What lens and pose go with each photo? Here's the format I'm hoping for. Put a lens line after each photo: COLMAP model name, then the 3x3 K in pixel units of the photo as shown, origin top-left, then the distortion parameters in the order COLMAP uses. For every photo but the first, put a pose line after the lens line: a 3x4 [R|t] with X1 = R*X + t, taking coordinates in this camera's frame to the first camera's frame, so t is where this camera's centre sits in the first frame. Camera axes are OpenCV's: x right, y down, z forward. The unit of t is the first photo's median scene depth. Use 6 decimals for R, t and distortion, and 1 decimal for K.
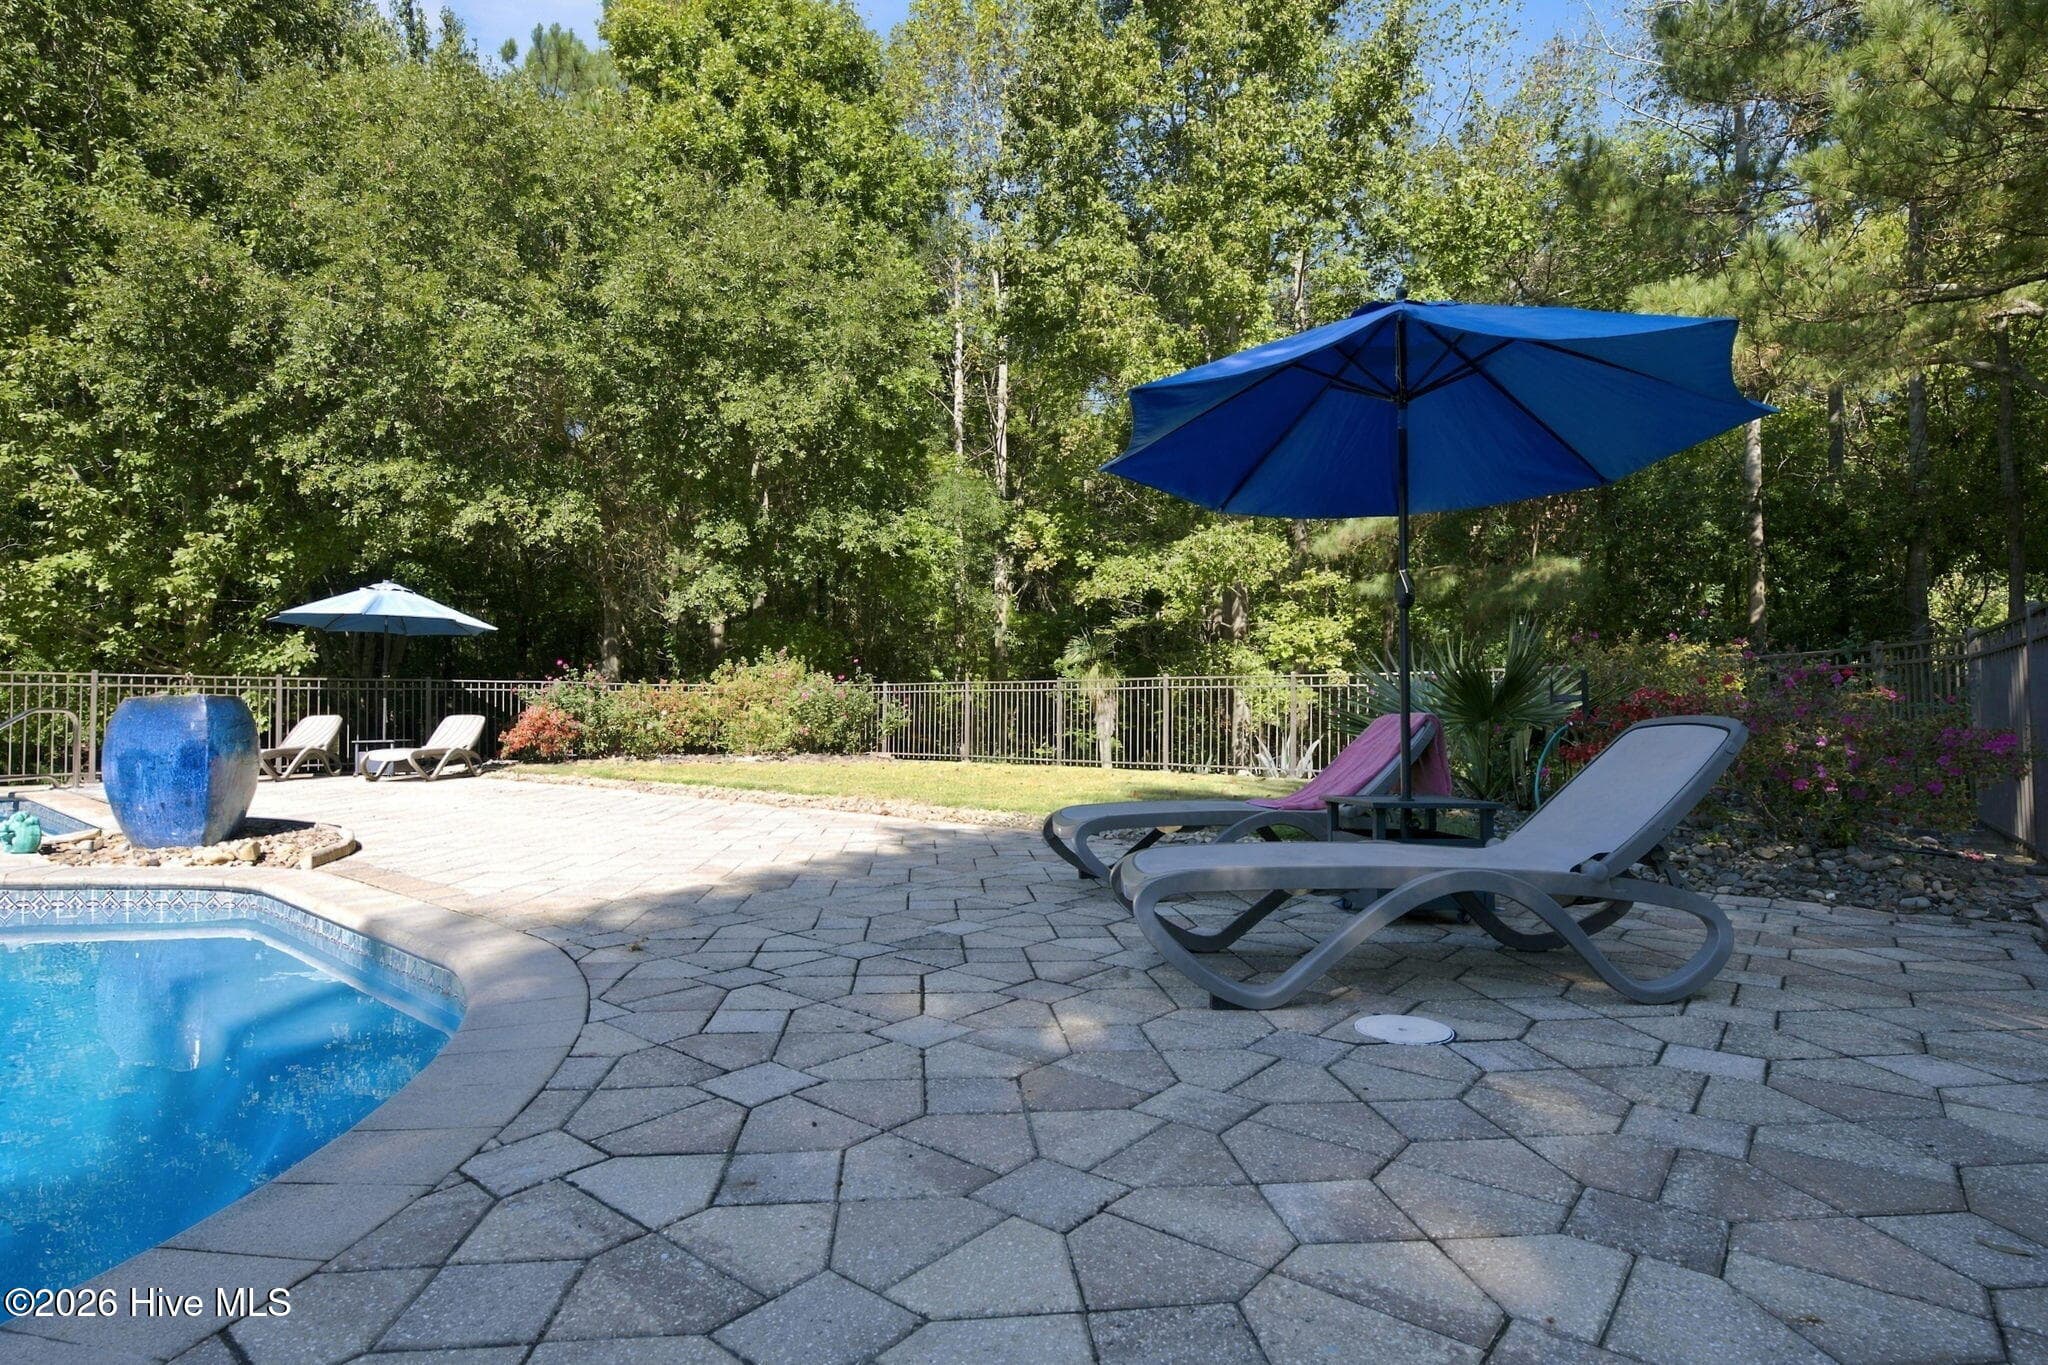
lens RADIAL K [[1049.9, 0, 1024.8], [0, 1049.9, 686.9], [0, 0, 1]] dist [0.000875, -0.000266]
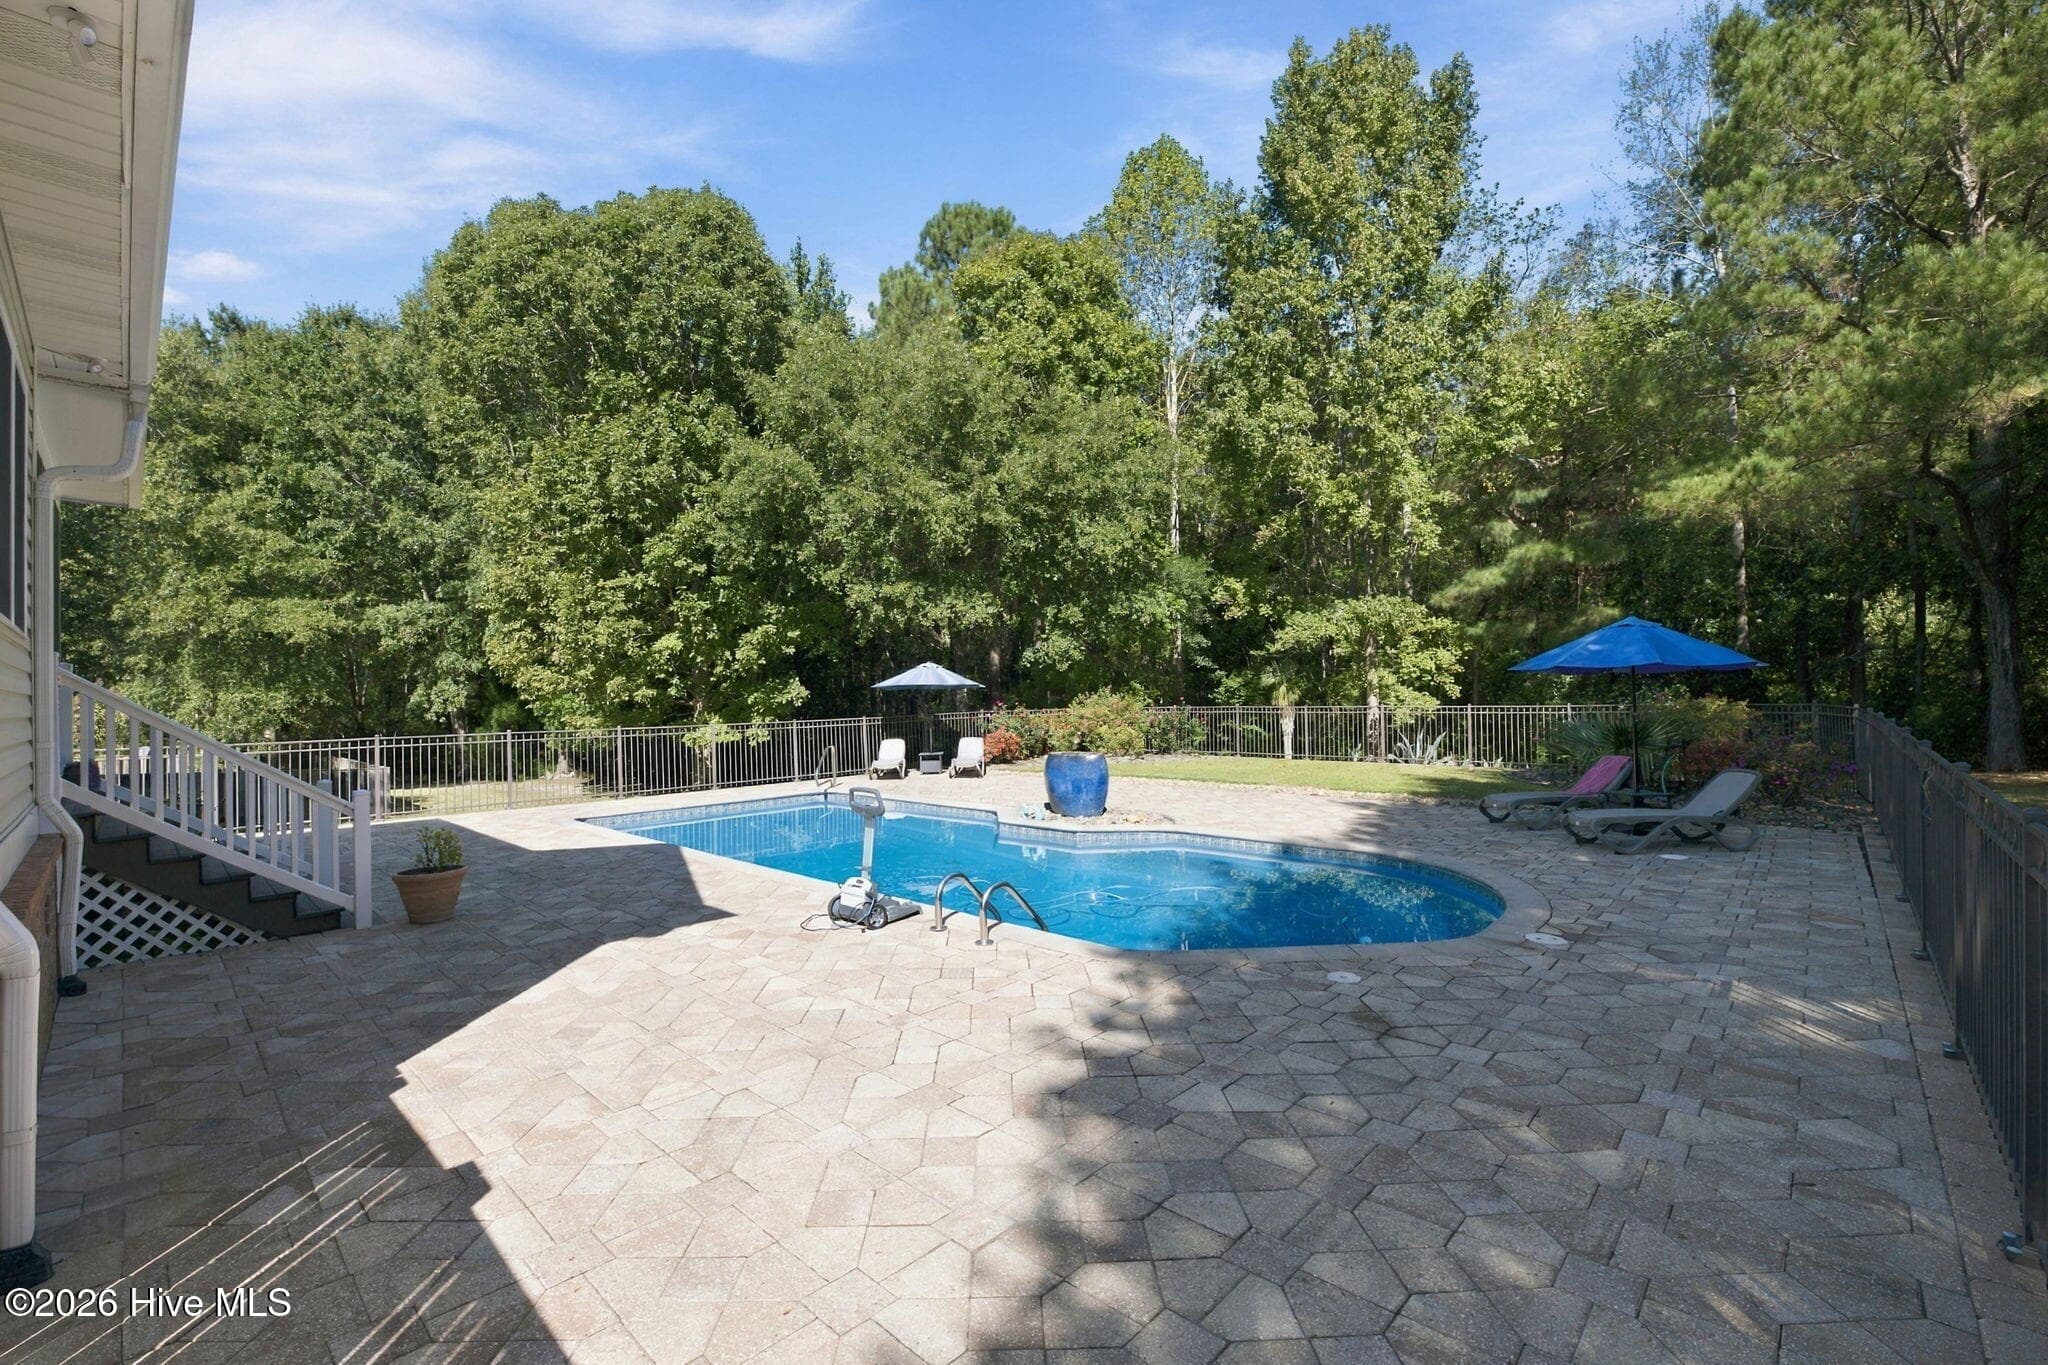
lens RADIAL K [[909.9, 0, 1013.7], [0, 909.9, 682.6], [0, 0, 1]] dist [-0.020625, 0.000251]
pose [[0.997585, -0.022444, -0.065730, -0.249493], [0.023528, 0.999599, 0.015757, -0.058223], [0.065350, -0.017265, 0.997713, -0.333819]]
